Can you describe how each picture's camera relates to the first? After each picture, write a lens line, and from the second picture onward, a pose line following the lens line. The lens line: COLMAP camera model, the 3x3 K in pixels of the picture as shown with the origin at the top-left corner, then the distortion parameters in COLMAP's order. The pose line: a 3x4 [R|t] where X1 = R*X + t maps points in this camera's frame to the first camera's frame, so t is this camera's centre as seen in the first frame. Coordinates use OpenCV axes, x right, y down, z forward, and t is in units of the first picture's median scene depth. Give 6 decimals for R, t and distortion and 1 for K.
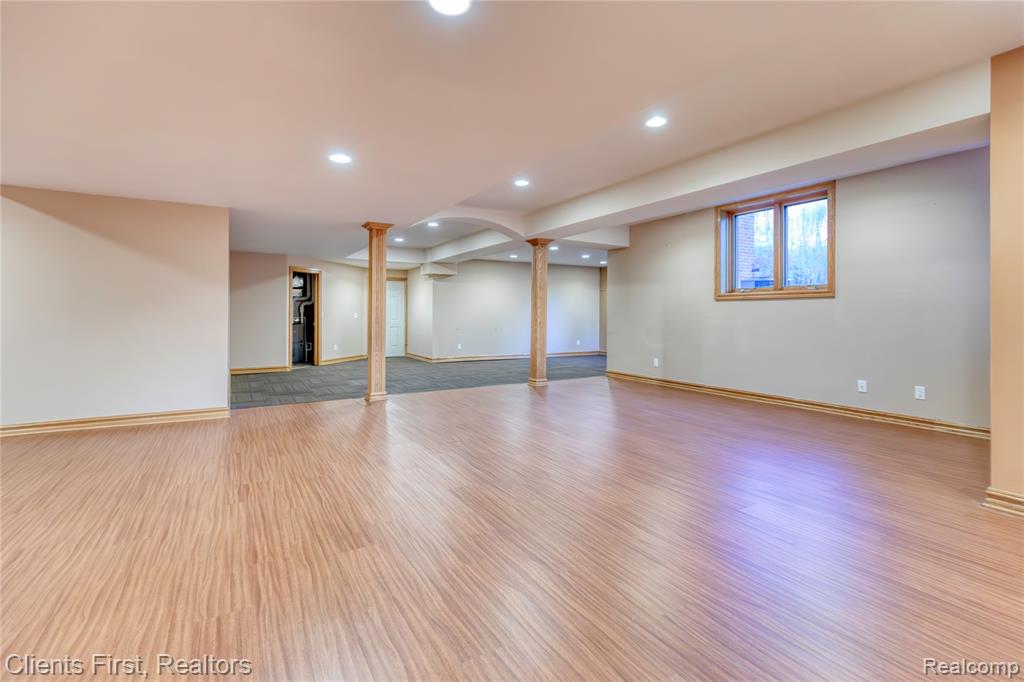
lens RADIAL K [[468.9, 0, 513.4], [0, 468.9, 312.8], [0, 0, 1]] dist [0.000672, 0.000053]
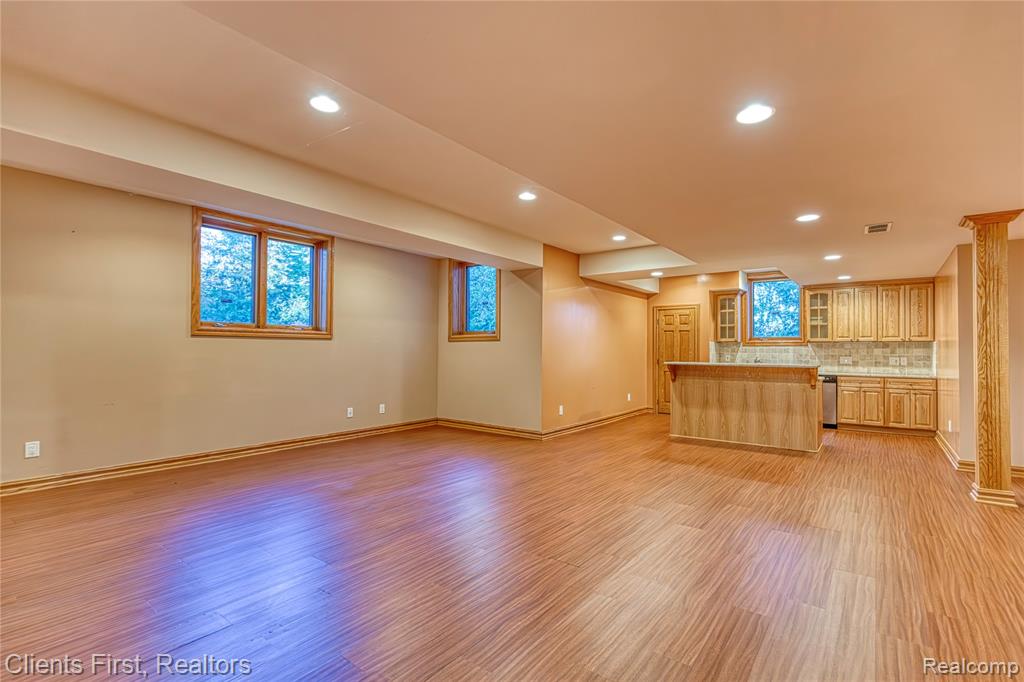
lens RADIAL K [[480.9, 0, 517.6], [0, 480.9, 339.8], [0, 0, 1]] dist [0.002274, 0.000105]
pose [[-0.385430, 0.014183, 0.922628, -0.564688], [-0.008508, 0.999785, -0.018924, -0.013233], [-0.922698, -0.015143, -0.385227, 1.036723]]
